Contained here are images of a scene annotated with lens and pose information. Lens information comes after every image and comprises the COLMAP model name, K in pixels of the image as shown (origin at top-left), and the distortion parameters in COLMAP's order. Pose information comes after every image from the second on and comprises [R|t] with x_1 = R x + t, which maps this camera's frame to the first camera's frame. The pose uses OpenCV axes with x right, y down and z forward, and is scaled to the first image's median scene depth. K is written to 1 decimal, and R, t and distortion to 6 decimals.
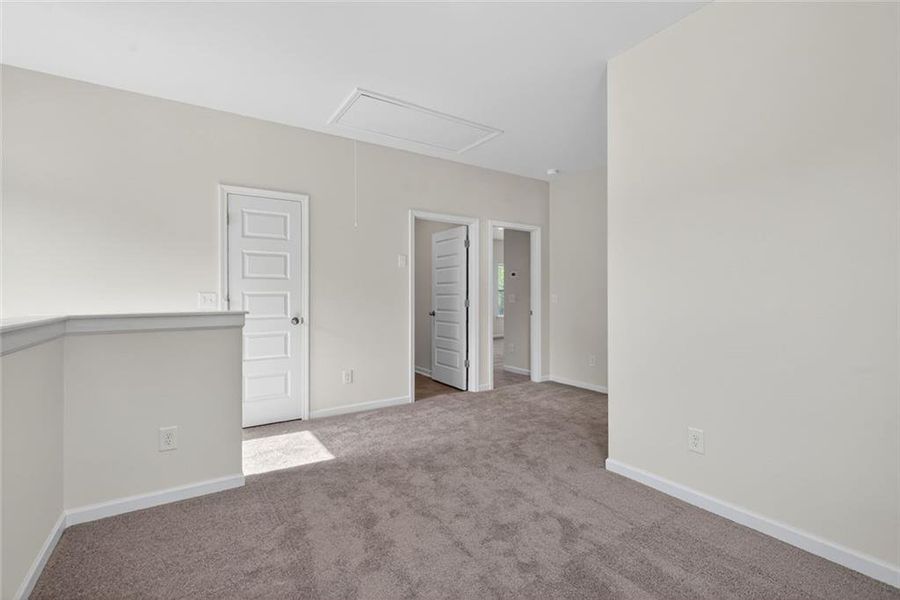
lens RADIAL K [[408.1, 0, 450.0], [0, 408.1, 300.0], [0, 0, 1]] dist [0.000753, -0.000753]
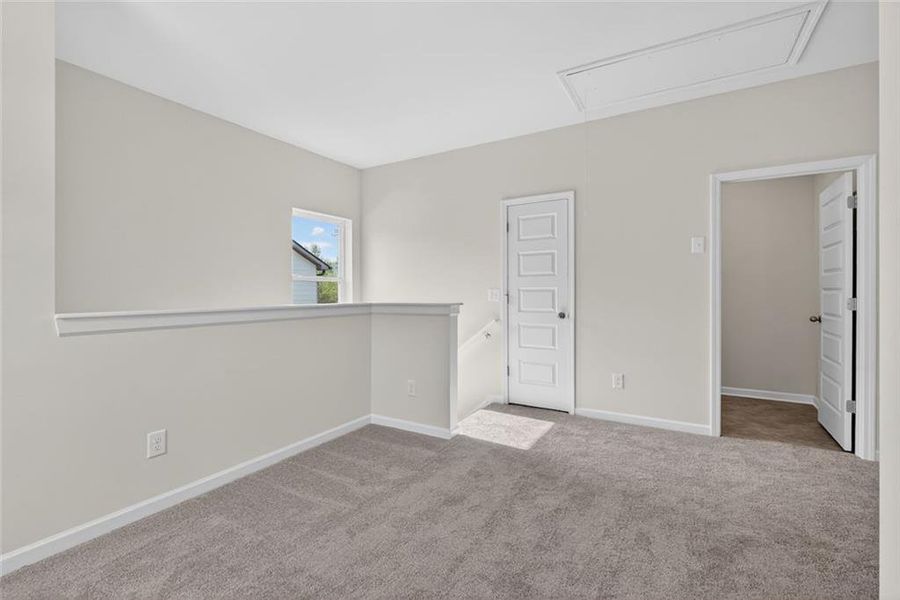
lens RADIAL K [[410.3, 0, 448.1], [0, 410.3, 295.3], [0, 0, 1]] dist [0.021334, -0.000282]
pose [[0.439236, 0.009069, -0.898326, 0.452103], [-0.007888, 0.999949, 0.006238, -0.004105], [0.898337, 0.004346, 0.439285, 0.298771]]
